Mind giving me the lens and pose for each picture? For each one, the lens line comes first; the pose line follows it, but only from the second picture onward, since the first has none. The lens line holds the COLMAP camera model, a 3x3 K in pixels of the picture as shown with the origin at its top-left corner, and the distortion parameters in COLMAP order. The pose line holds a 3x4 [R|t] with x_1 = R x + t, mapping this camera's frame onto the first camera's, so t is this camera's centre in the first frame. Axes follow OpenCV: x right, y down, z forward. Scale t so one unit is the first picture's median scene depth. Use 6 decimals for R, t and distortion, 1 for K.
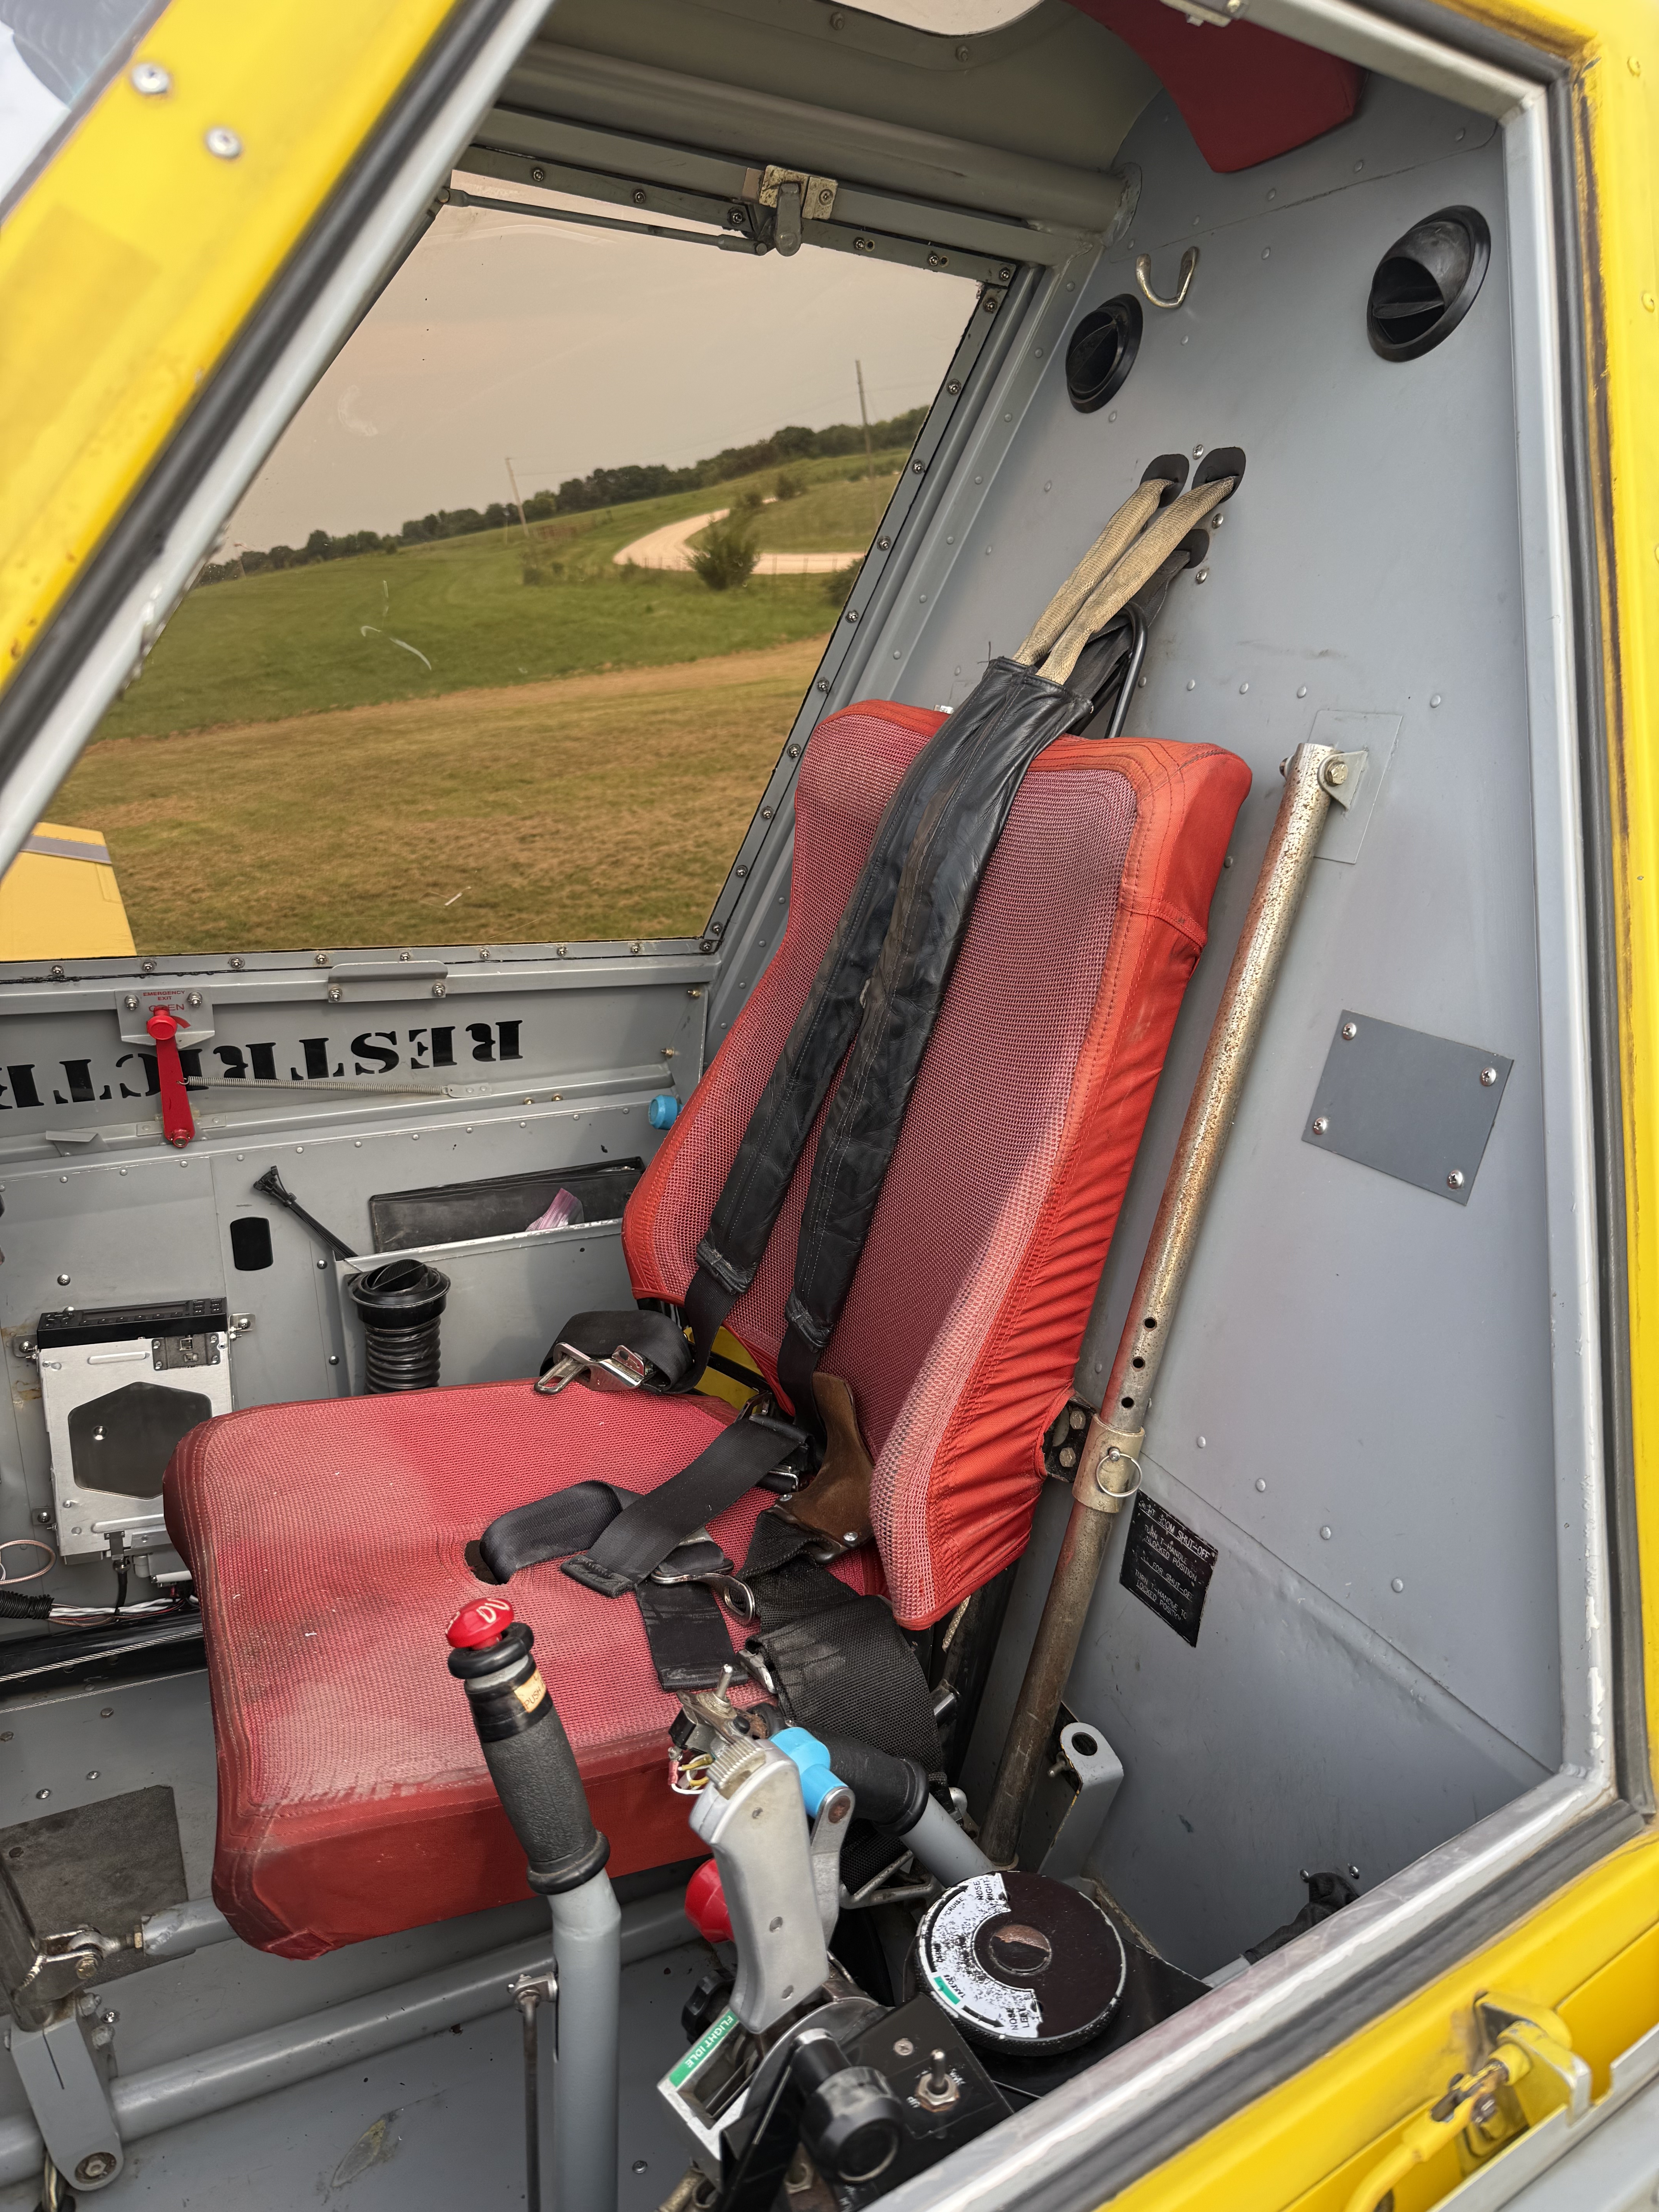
lens RADIAL K [[1661.8, 0, 837.6], [0, 1661.8, 1100.7], [0, 0, 1]] dist [0.076622, -0.031202]
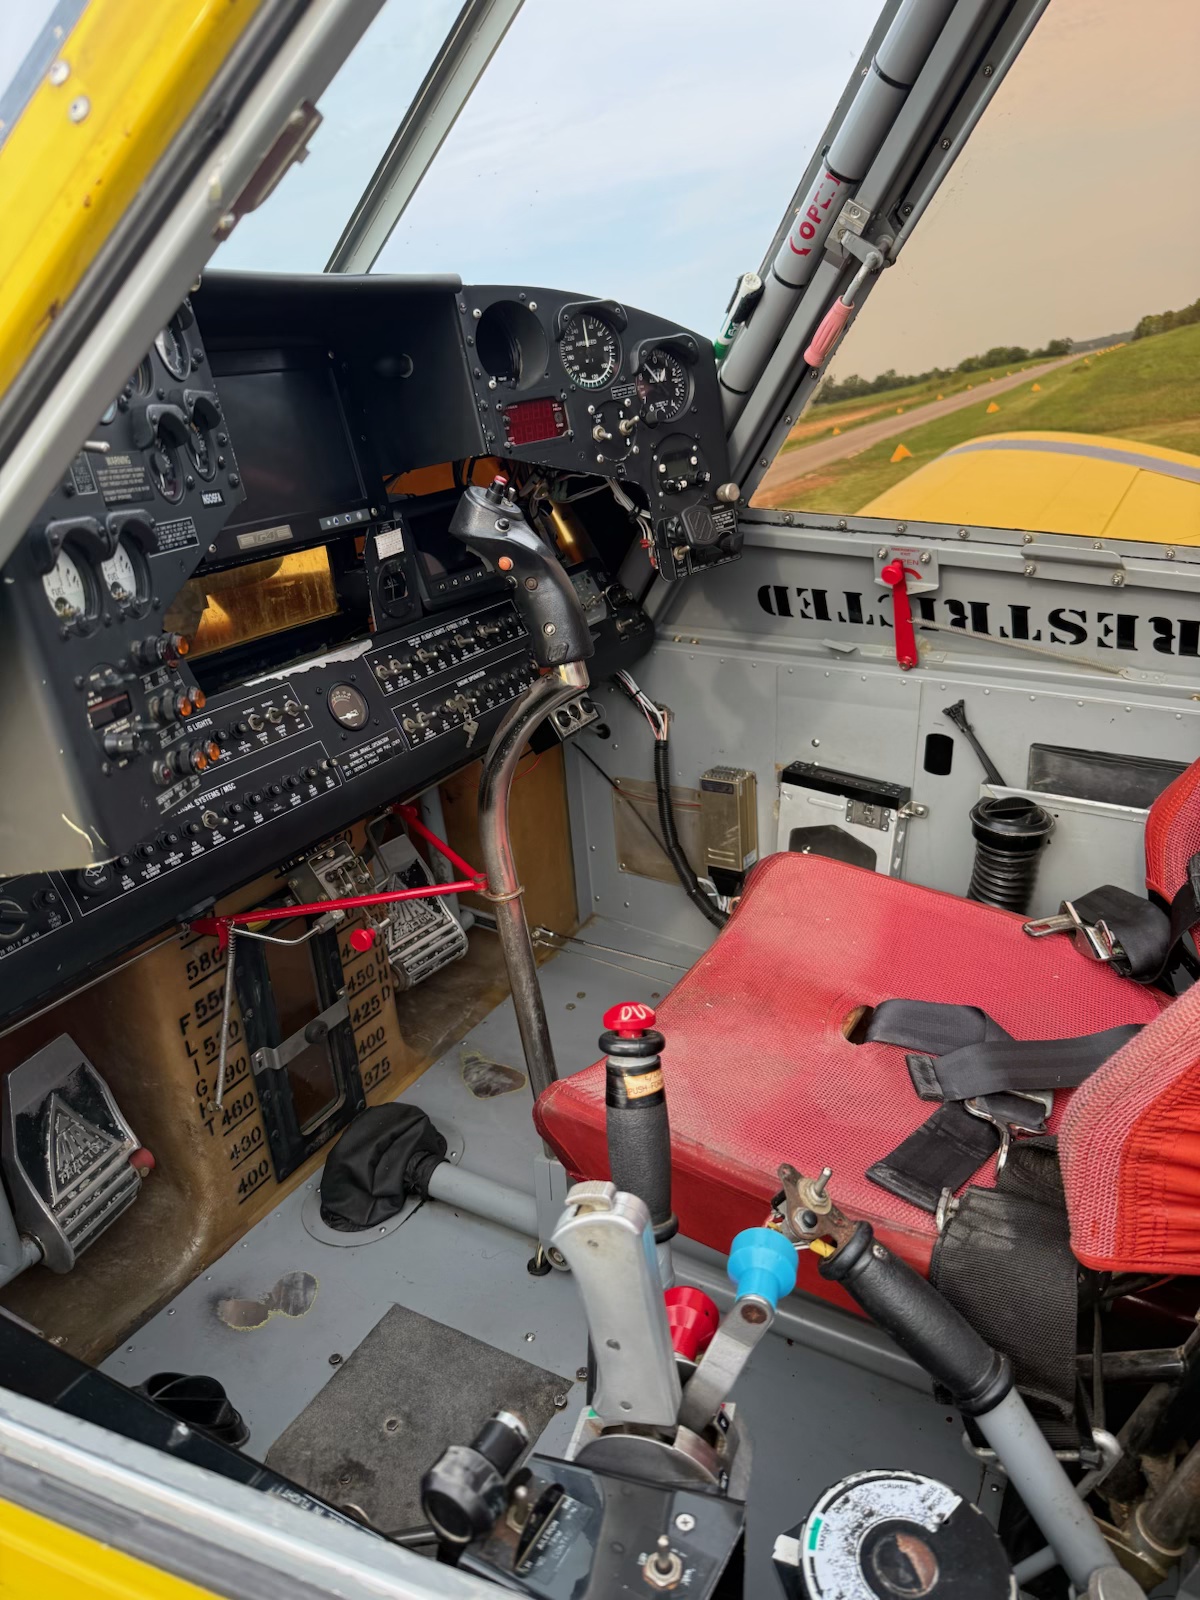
lens RADIAL K [[1202.0, 0, 589.8], [0, 1202.0, 802.8], [0, 0, 1]] dist [0.076622, -0.031202]
pose [[0.578915, 0.291854, -0.761366, 0.230313], [-0.202847, 0.955941, 0.212202, -0.024471], [0.789753, 0.031594, 0.612611, 0.212603]]
